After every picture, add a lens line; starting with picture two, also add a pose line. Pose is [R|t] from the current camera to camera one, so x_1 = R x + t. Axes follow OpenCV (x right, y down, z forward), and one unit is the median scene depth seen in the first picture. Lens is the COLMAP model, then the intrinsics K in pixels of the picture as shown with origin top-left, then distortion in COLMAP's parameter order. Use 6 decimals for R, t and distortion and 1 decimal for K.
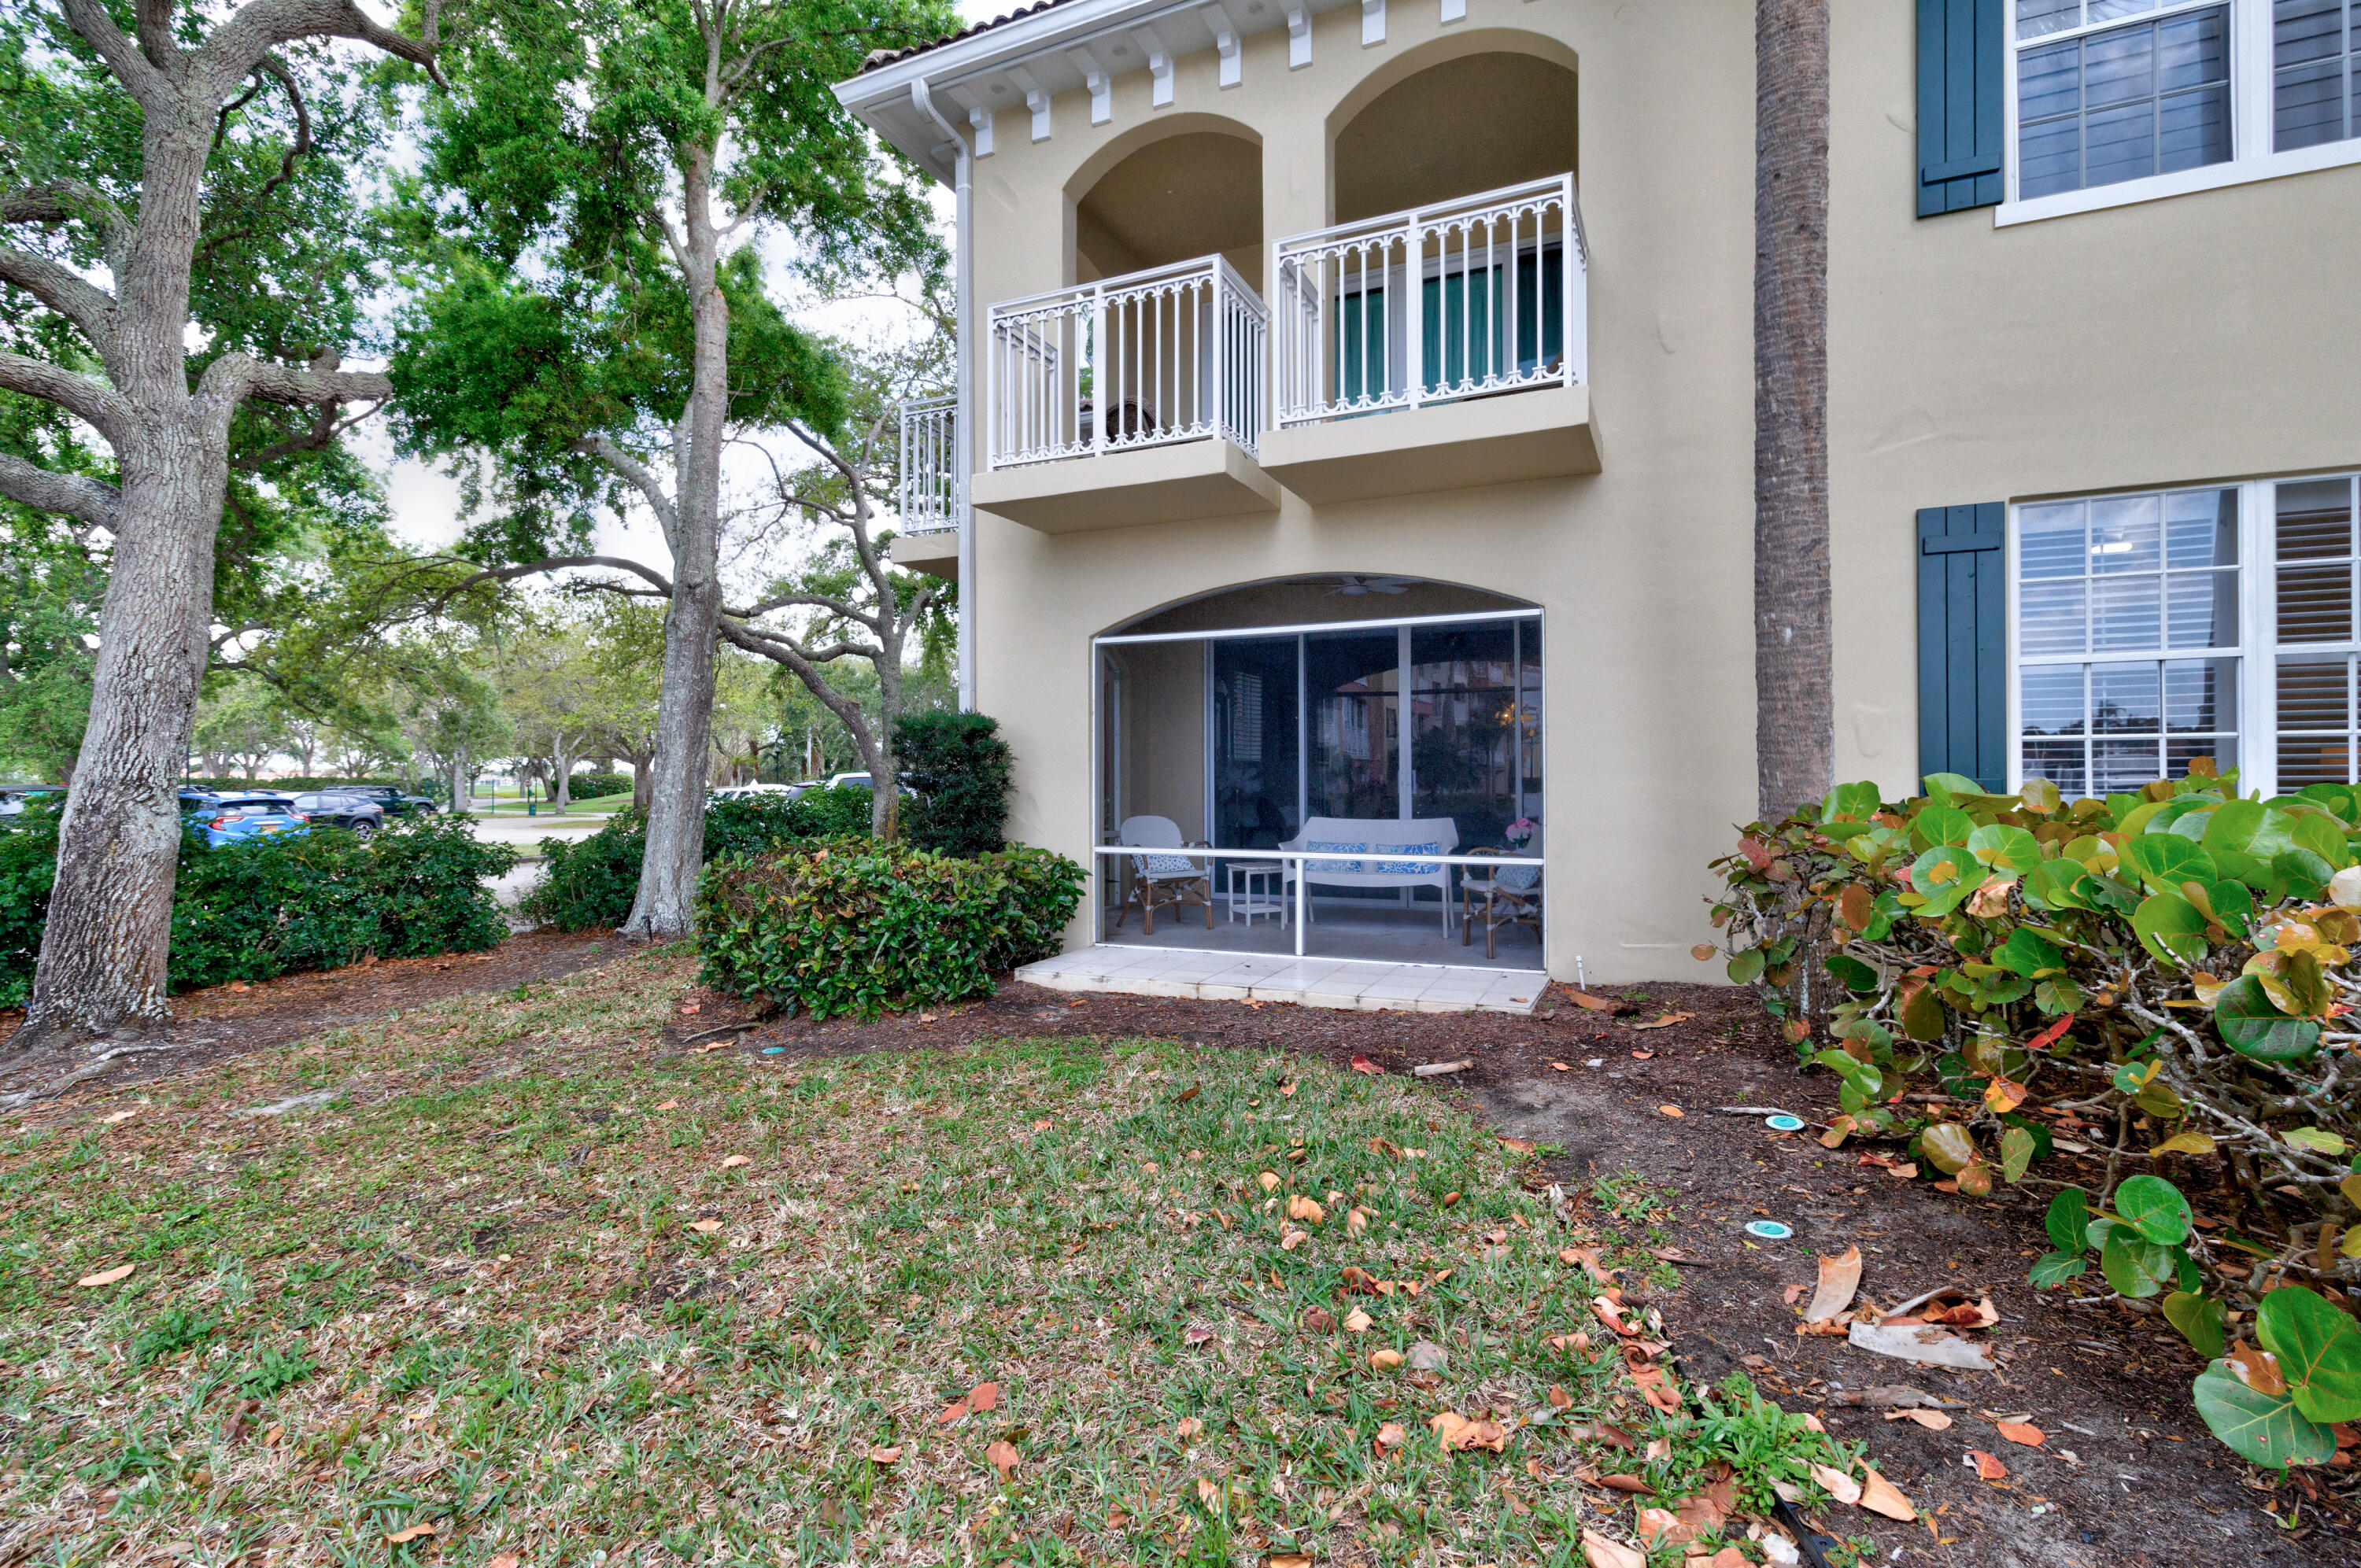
lens RADIAL K [[1097.6, 0, 1190.2], [0, 1097.6, 783.8], [0, 0, 1]] dist [0.003421, -0.000224]
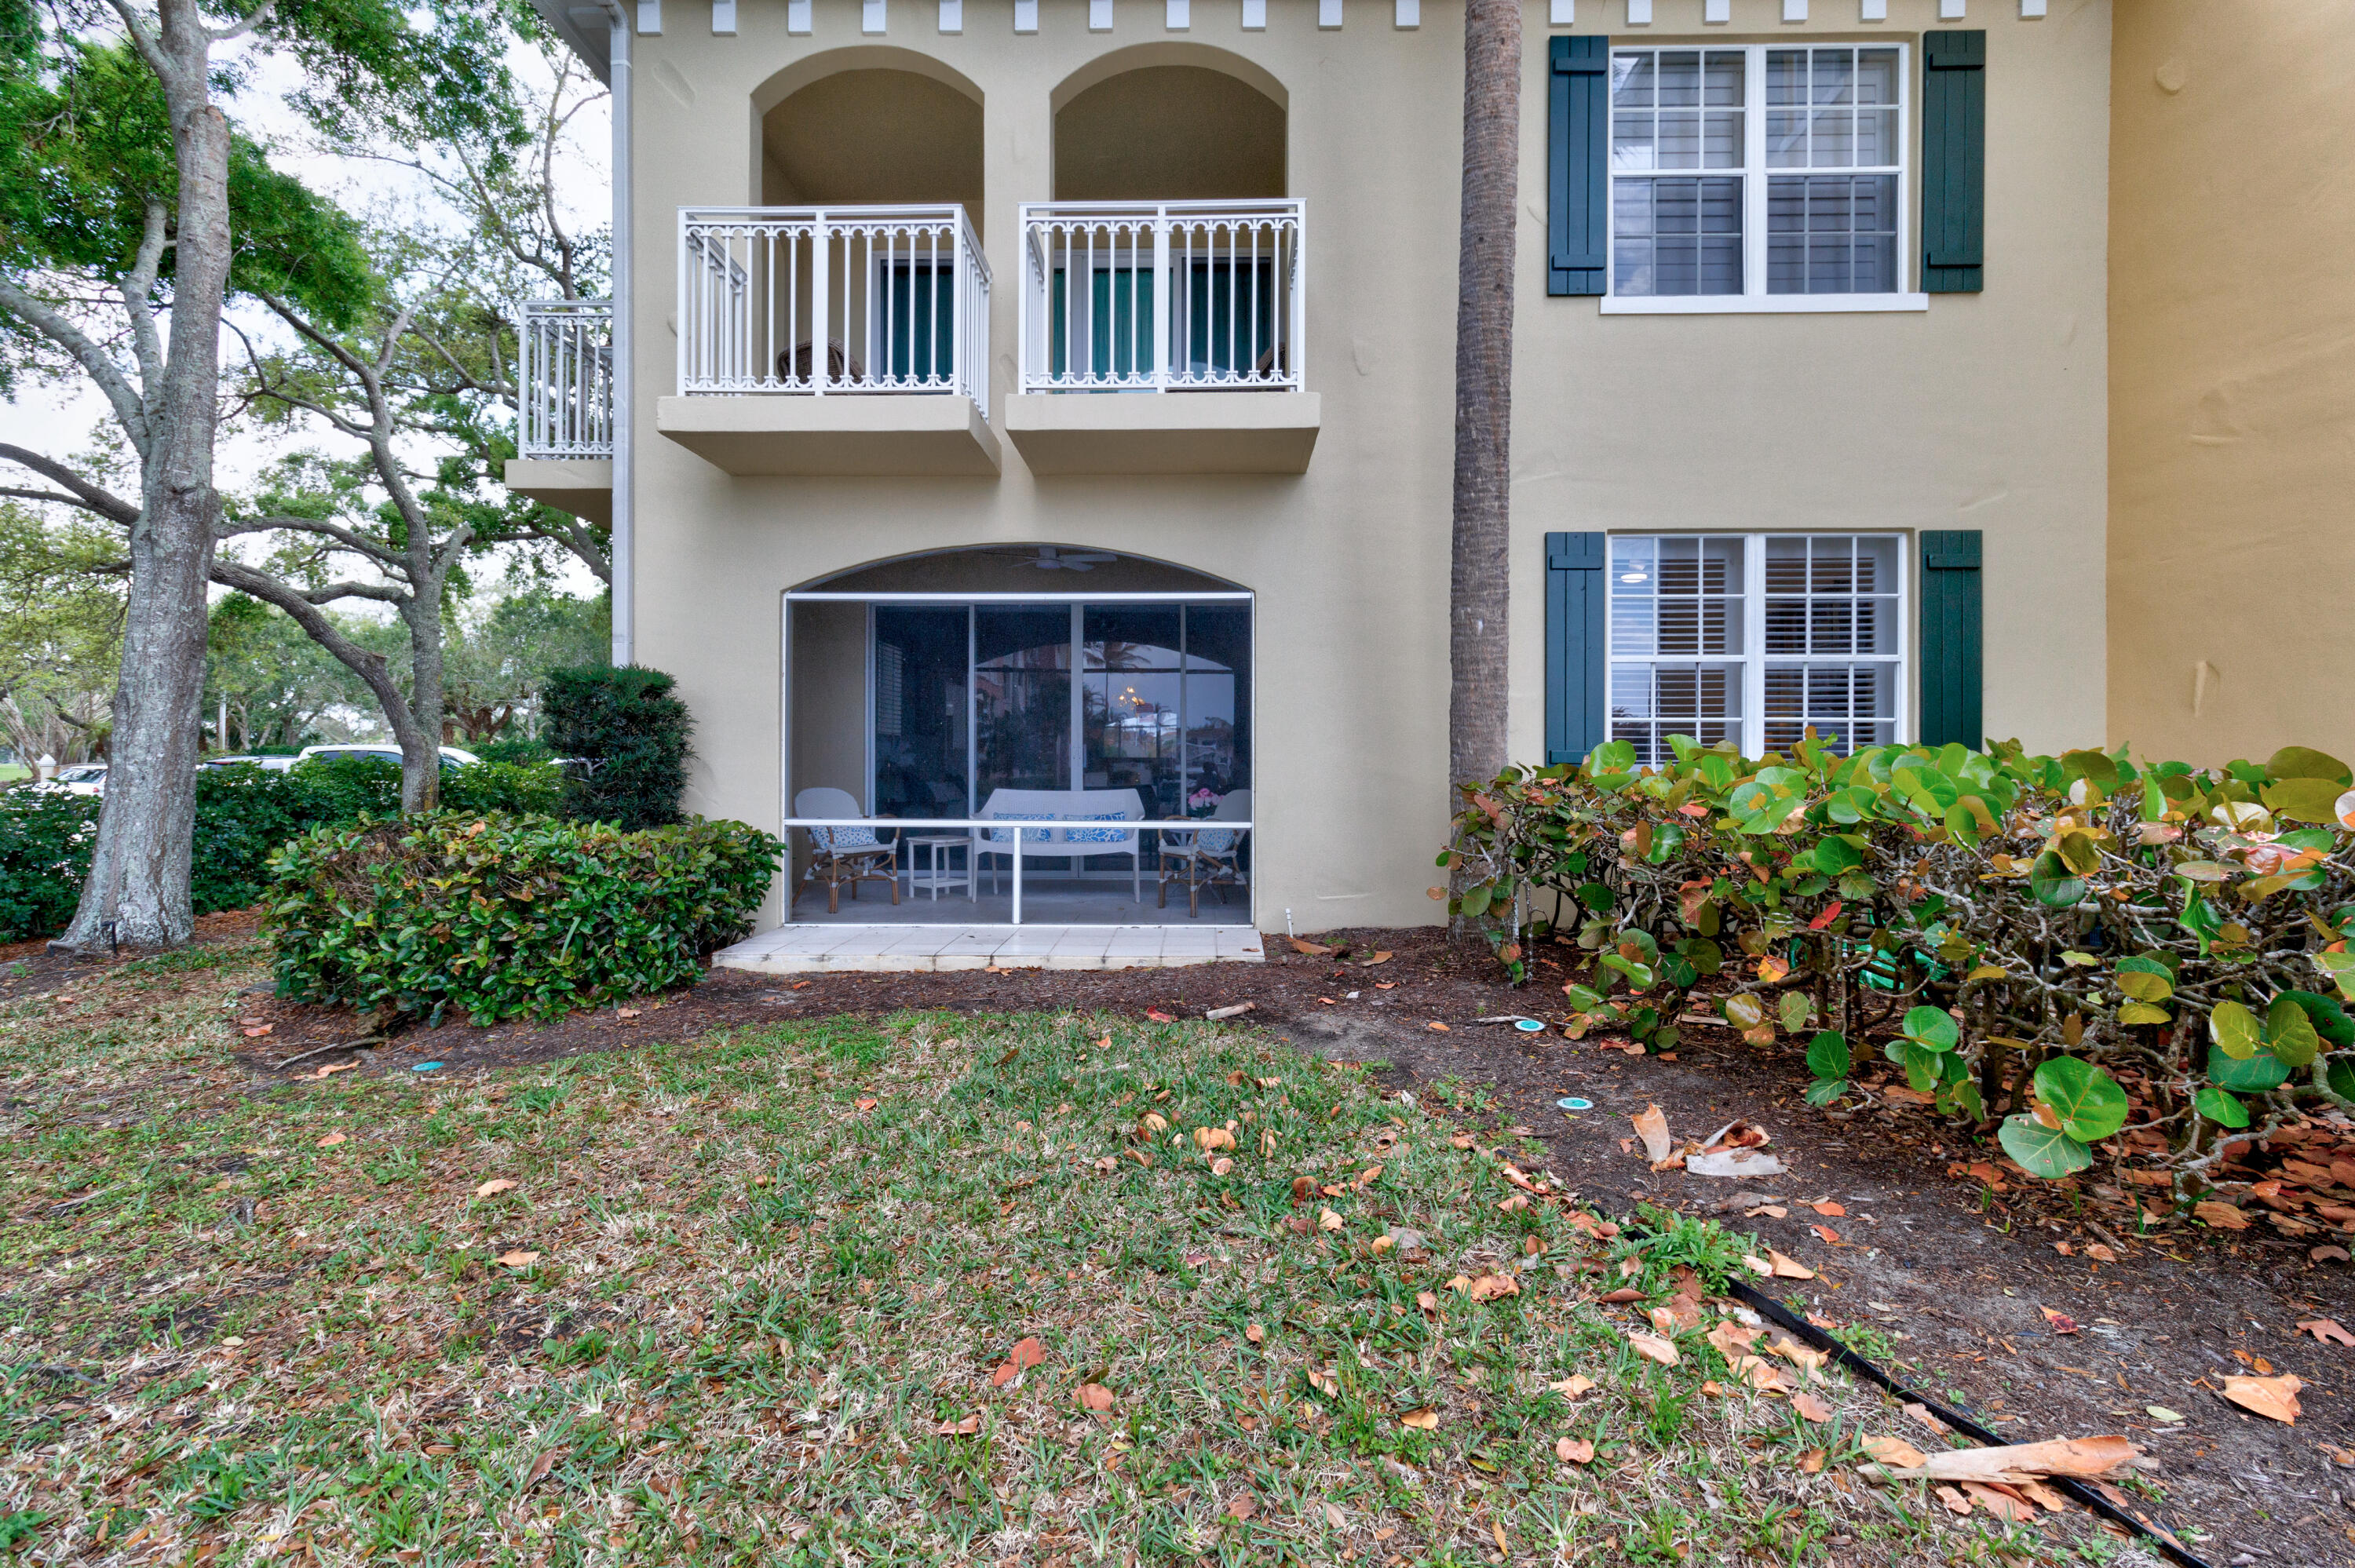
lens RADIAL K [[1094.8, 0, 1195.9], [0, 1094.8, 774.3], [0, 0, 1]] dist [0.003421, -0.000224]
pose [[0.918220, 0.003853, 0.396051, -0.197644], [-0.005905, 0.999975, 0.003961, 0.020645], [-0.396026, -0.005976, 0.918220, 0.027662]]
